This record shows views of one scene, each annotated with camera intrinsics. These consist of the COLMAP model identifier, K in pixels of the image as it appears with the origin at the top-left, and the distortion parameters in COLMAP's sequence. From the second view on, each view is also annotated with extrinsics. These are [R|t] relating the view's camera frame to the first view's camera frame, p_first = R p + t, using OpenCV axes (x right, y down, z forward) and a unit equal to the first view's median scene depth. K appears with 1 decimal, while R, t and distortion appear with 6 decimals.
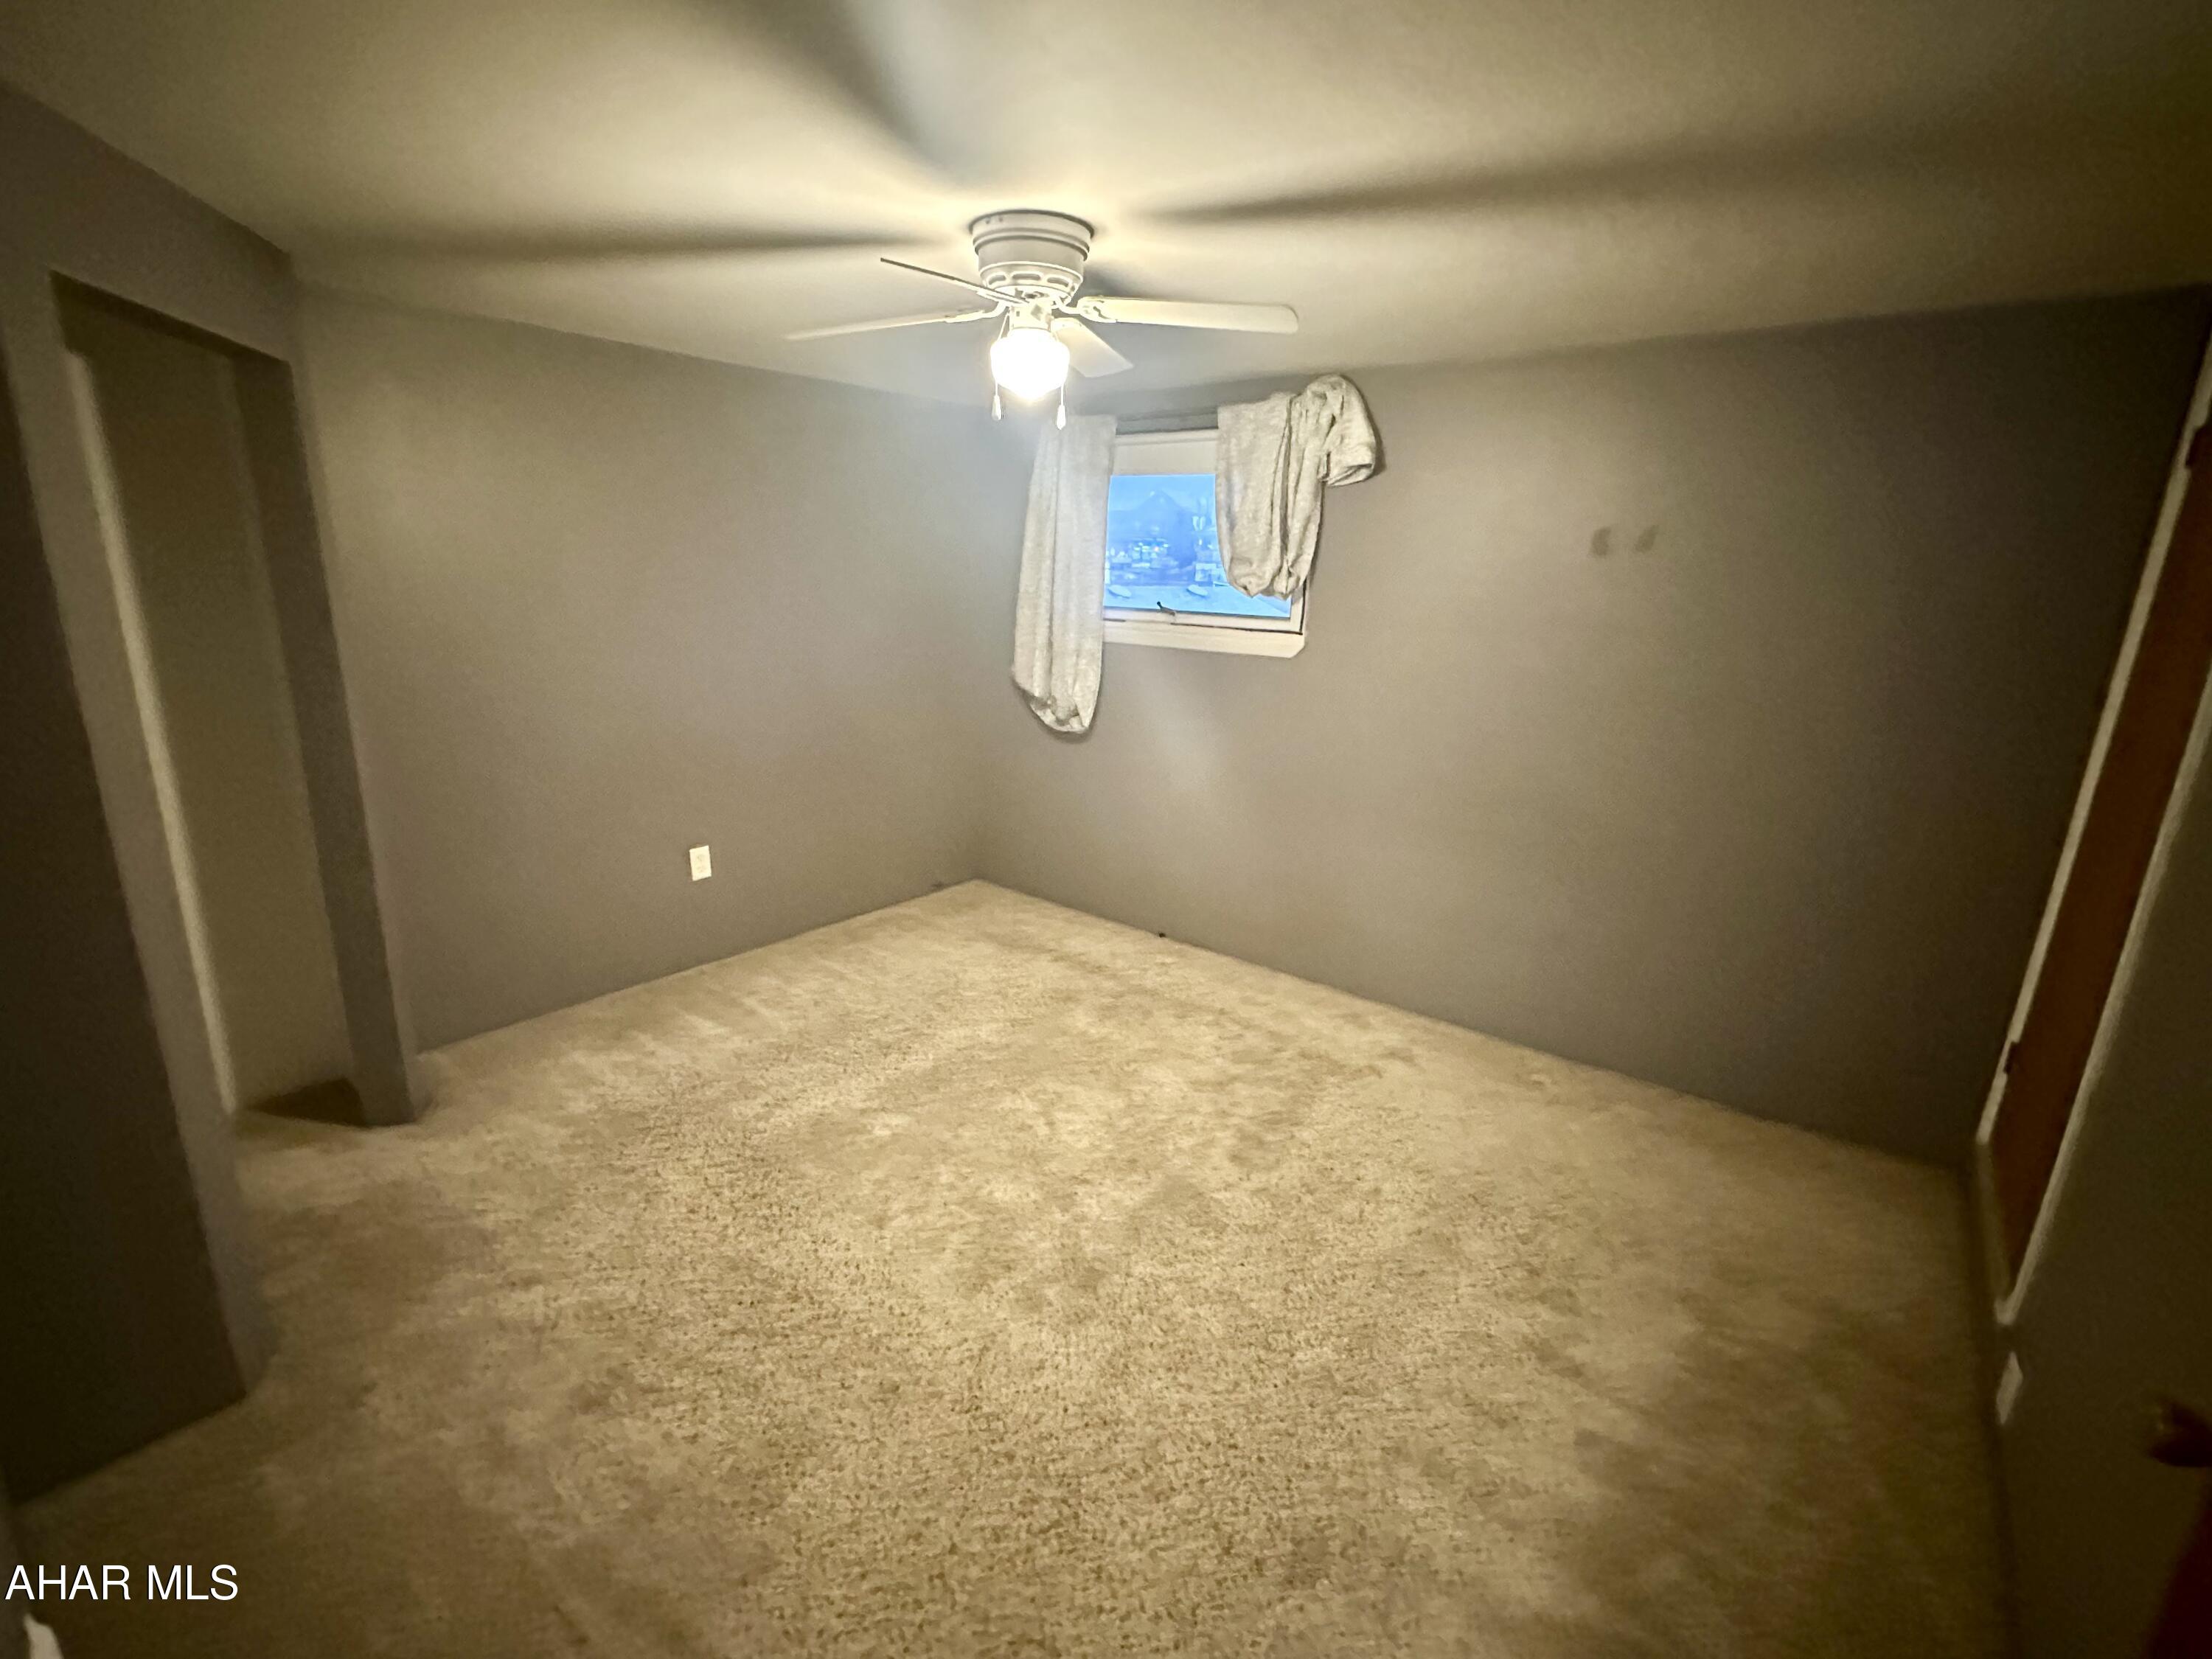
lens RADIAL K [[1004.2, 0, 1105.6], [0, 1004.2, 833.2], [0, 0, 1]] dist [-0.001514, 0.000009]
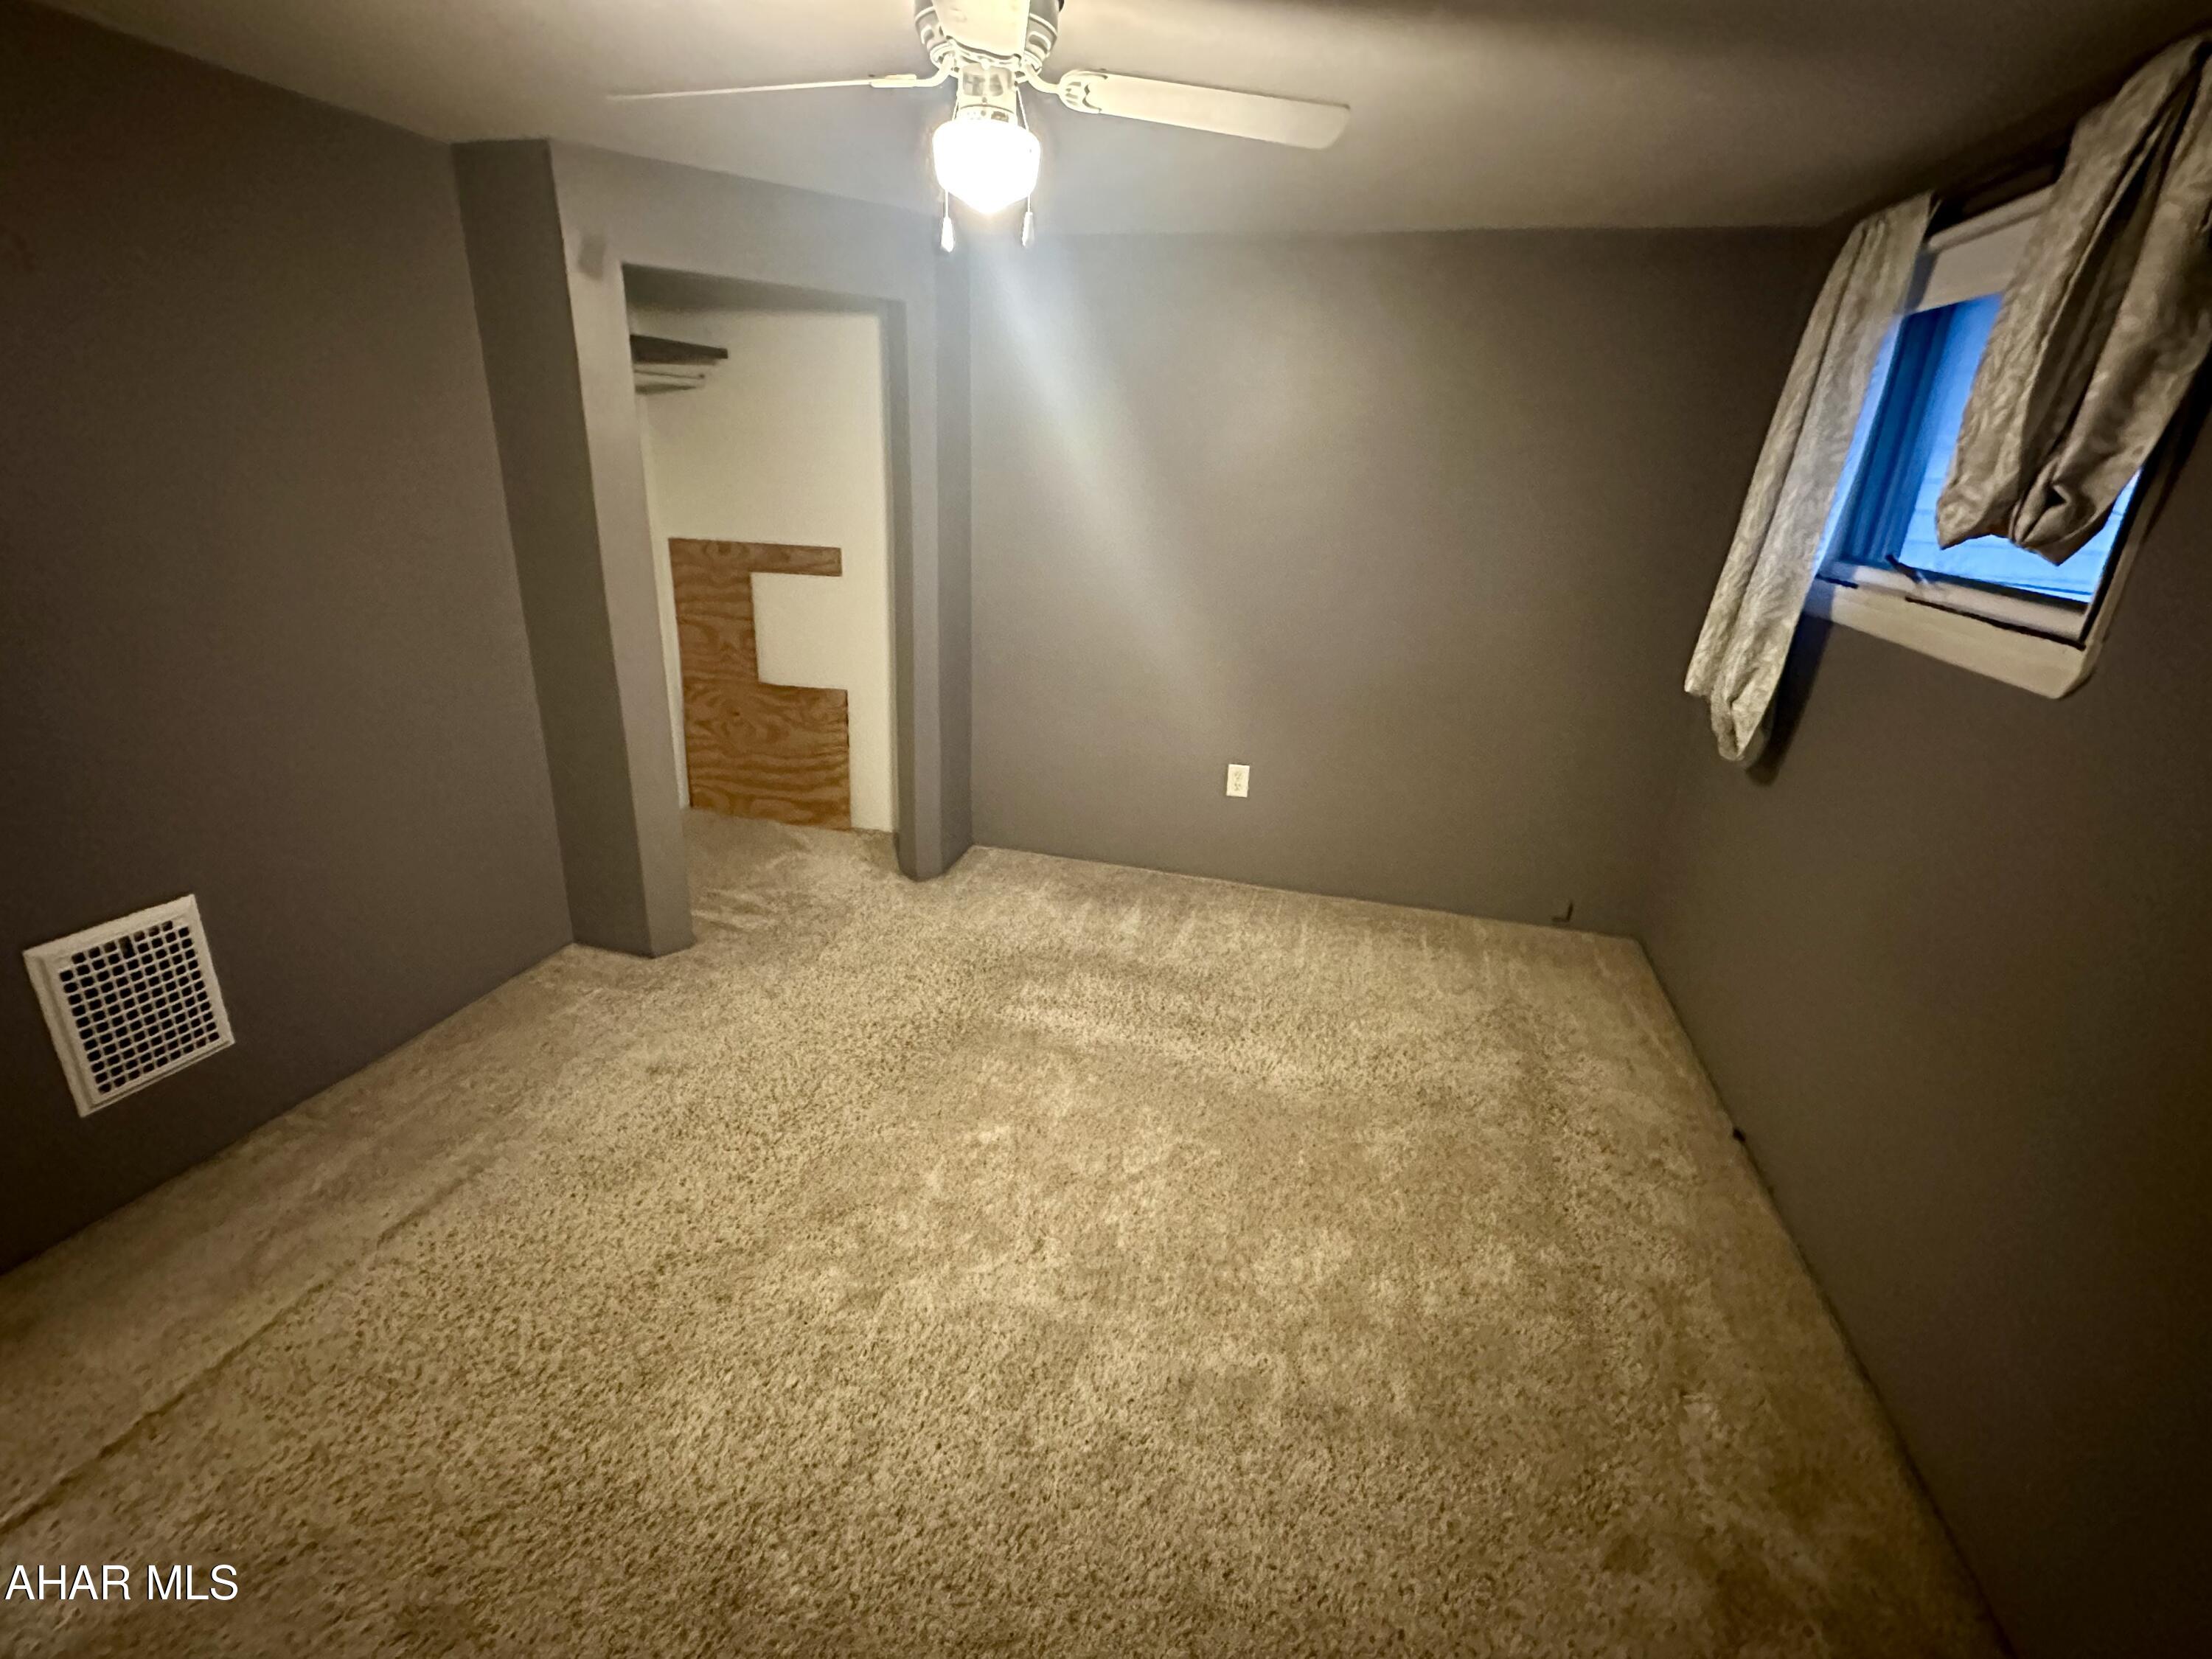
lens RADIAL K [[1004.2, 0, 1102.1], [0, 1004.2, 824.7], [0, 0, 1]] dist [-0.001514, 0.000009]
pose [[0.384836, 0.309550, -0.869529, 0.444991], [-0.269675, 0.938685, 0.214817, -0.112593], [0.882710, 0.151821, 0.444717, 0.483329]]
